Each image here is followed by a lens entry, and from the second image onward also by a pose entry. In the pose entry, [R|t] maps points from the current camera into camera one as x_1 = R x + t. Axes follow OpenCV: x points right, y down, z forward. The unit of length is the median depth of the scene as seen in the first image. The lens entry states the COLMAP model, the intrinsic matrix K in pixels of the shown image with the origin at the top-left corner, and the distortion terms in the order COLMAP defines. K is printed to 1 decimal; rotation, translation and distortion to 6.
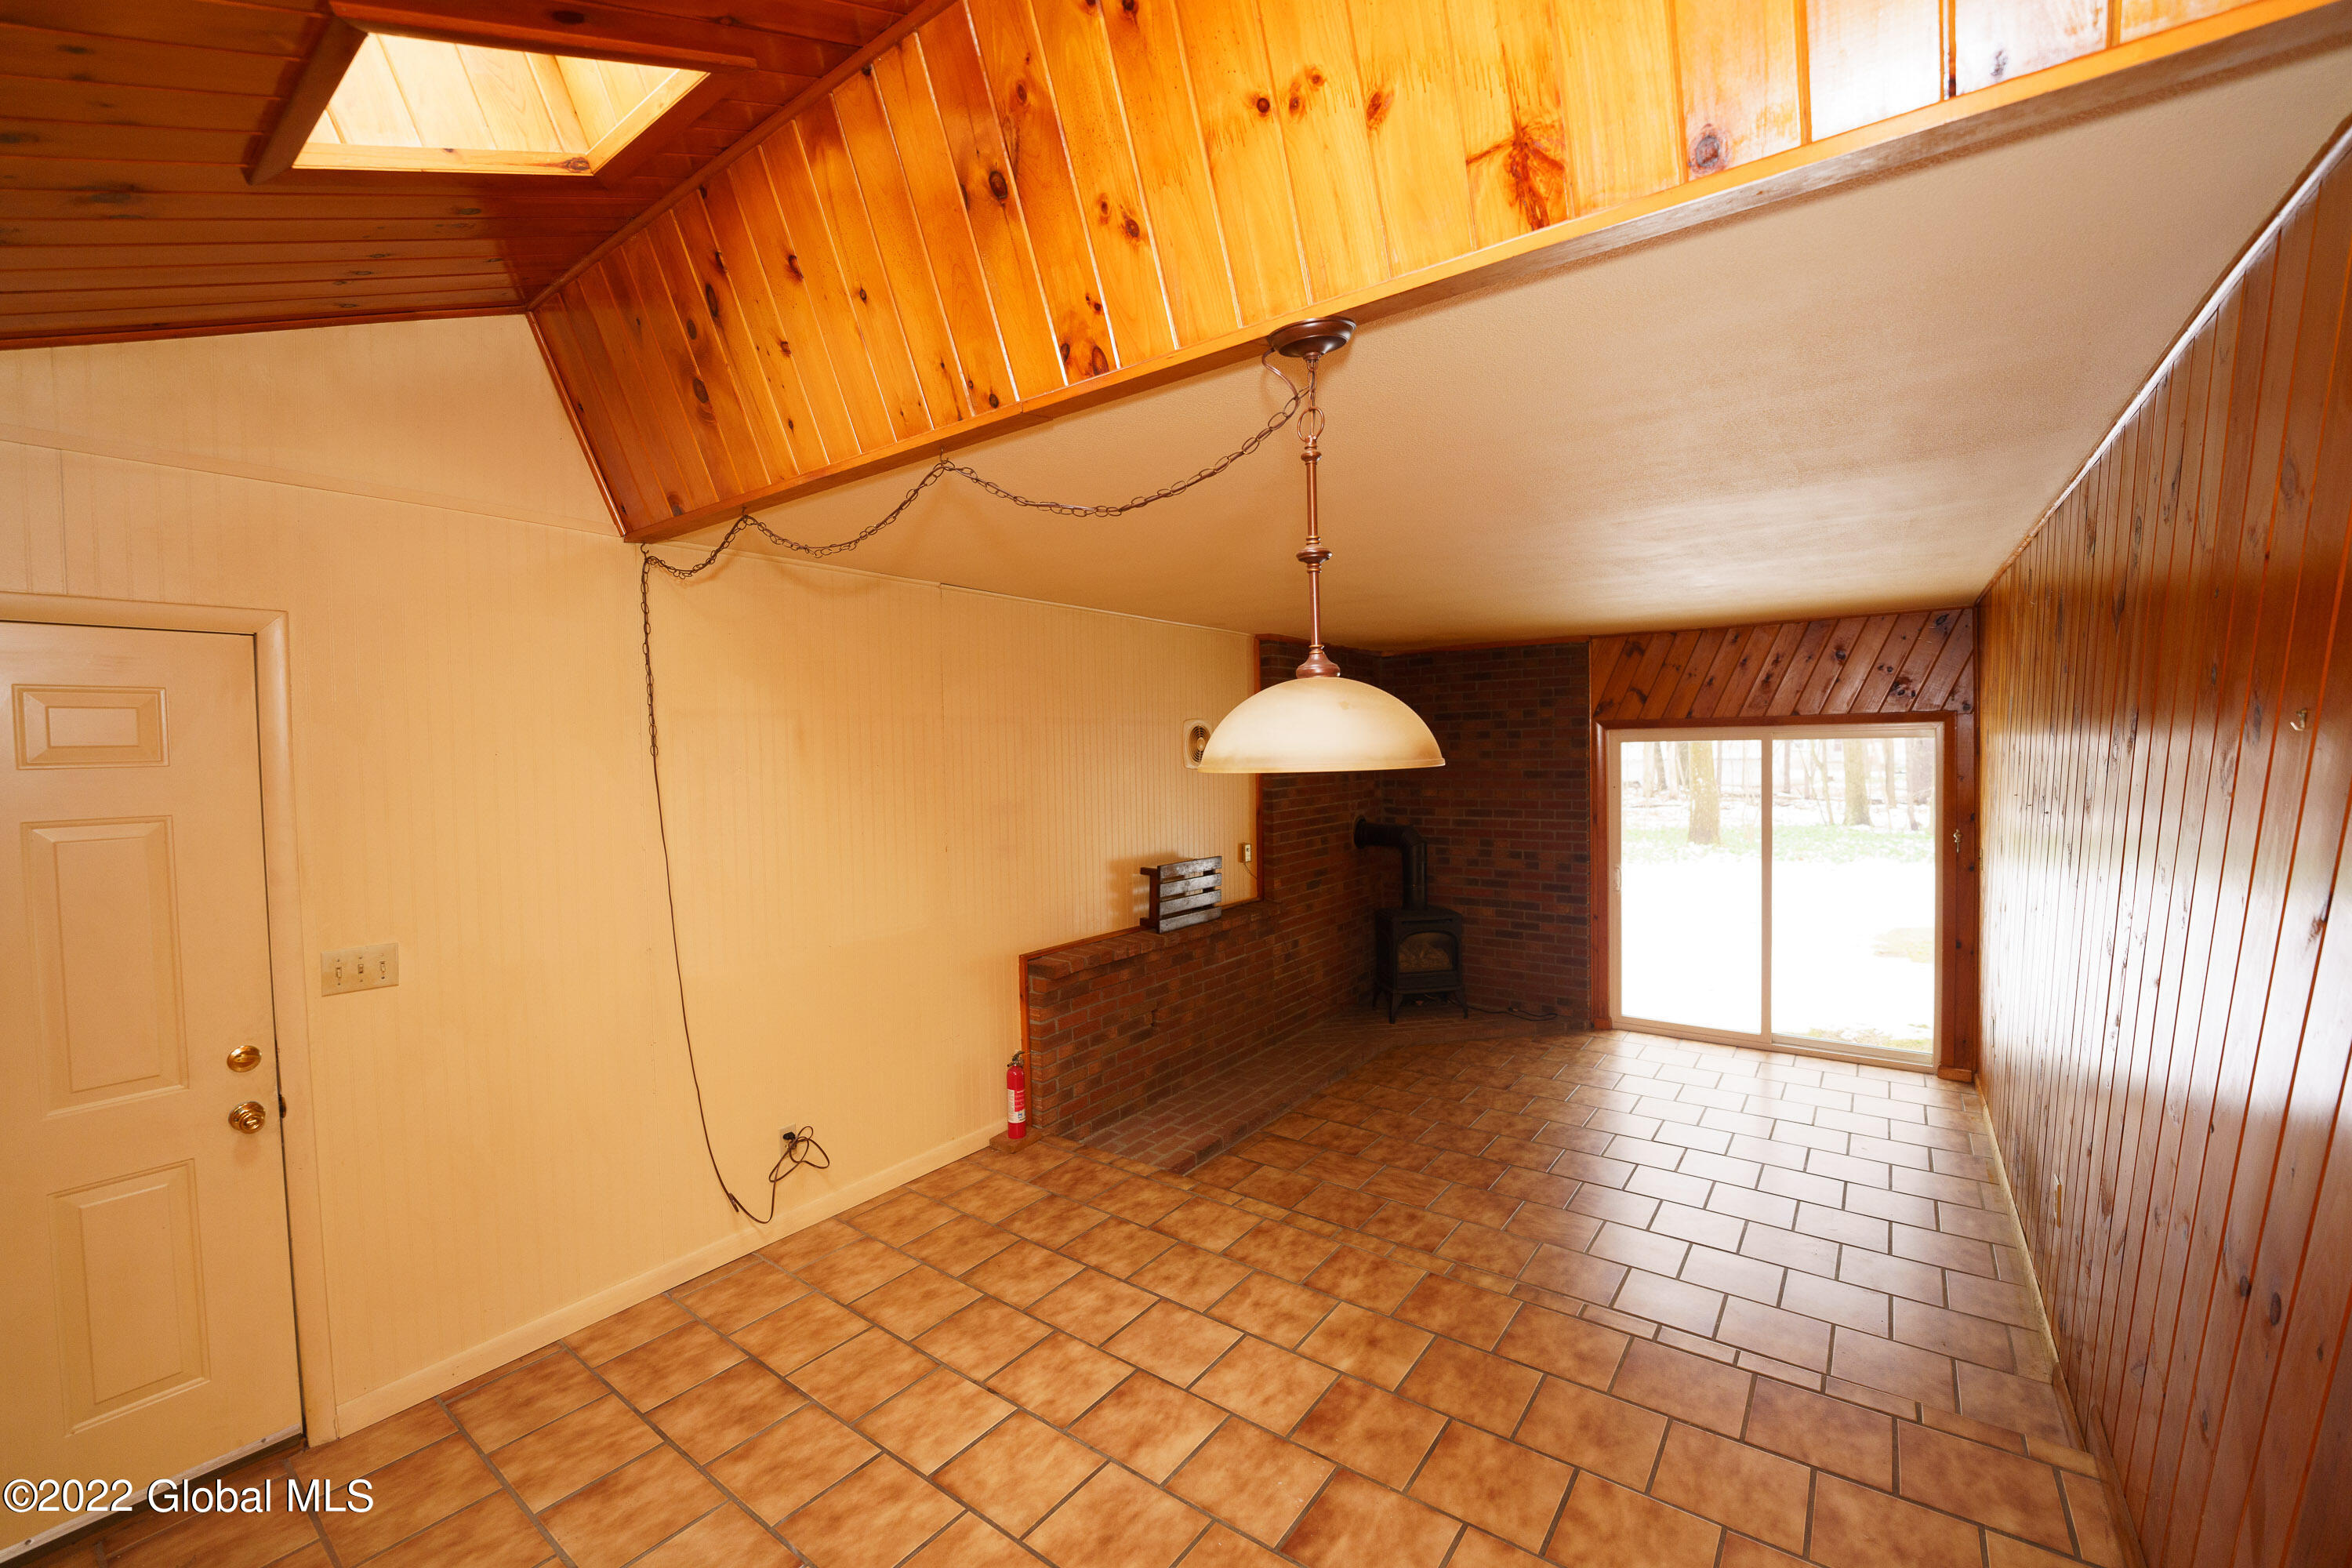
lens RADIAL K [[956.0, 0, 1173.1], [0, 956.0, 778.0], [0, 0, 1]] dist [-0.028922, 0.003830]
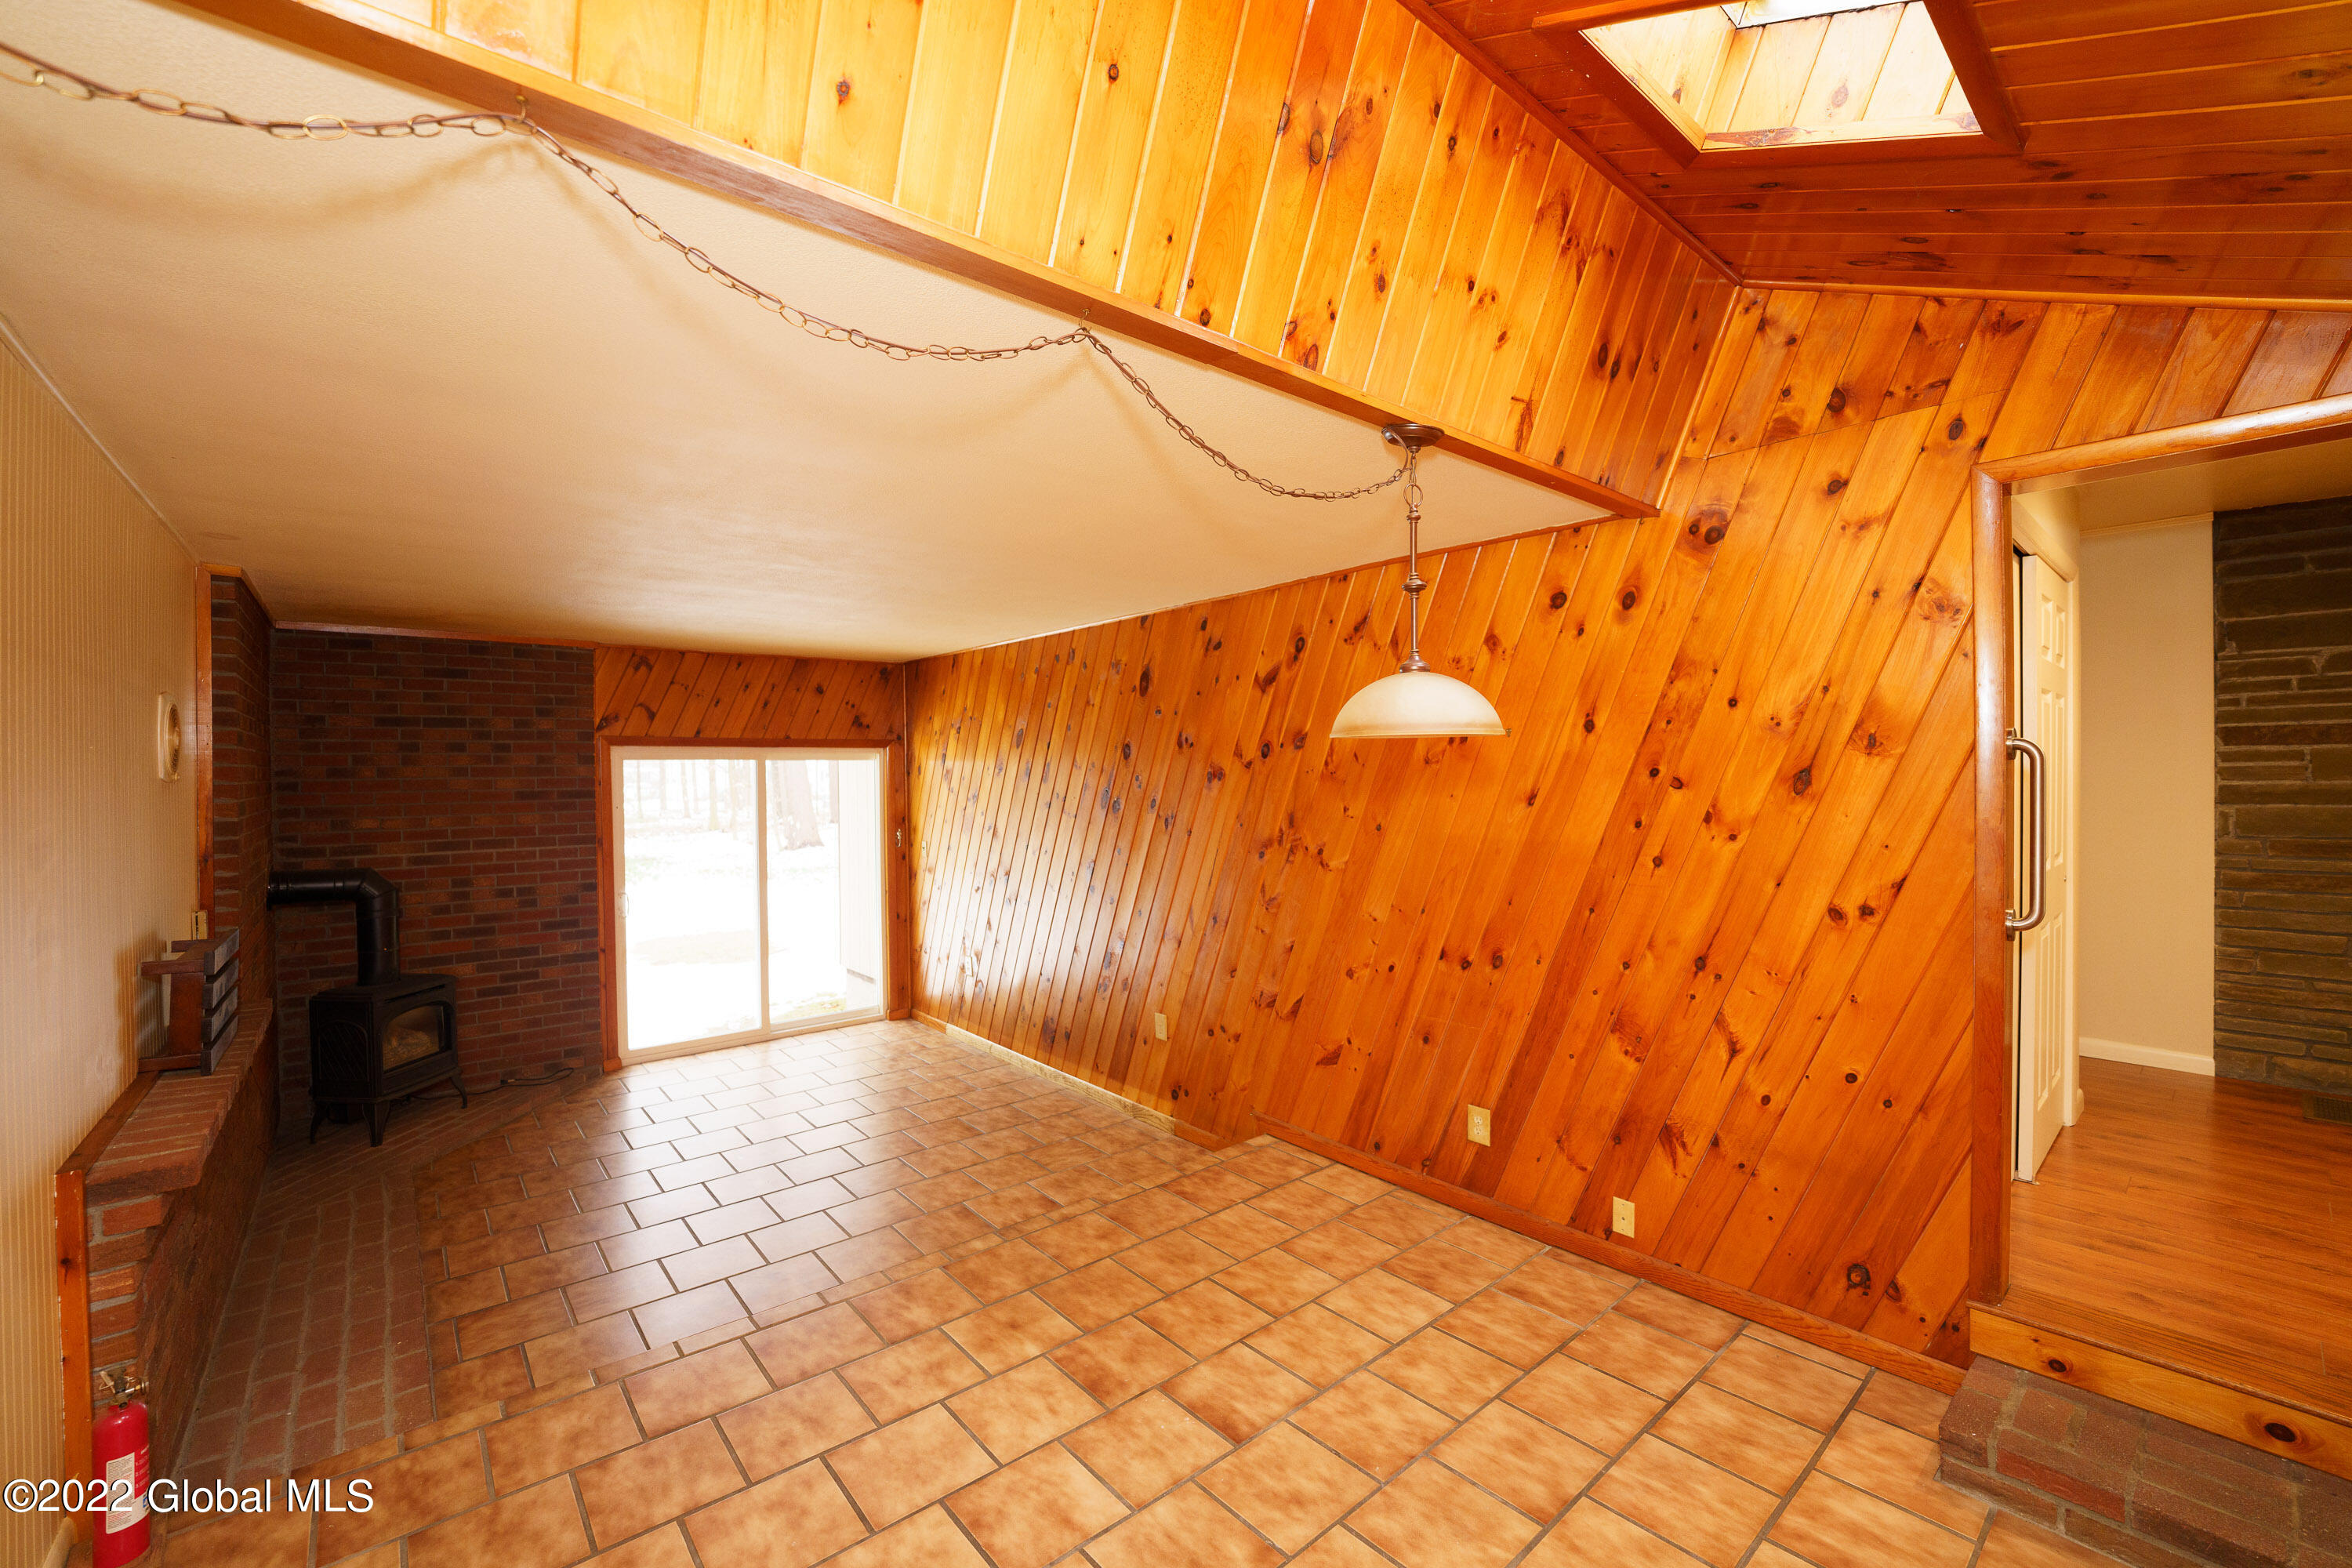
lens RADIAL K [[956.0, 0, 1173.1], [0, 956.0, 778.0], [0, 0, 1]] dist [-0.028922, 0.003830]
pose [[0.222376, 0.009196, 0.974918, -0.321490], [0.034931, 0.999238, -0.017393, 0.015836], [-0.974335, 0.037922, 0.221885, 0.255463]]
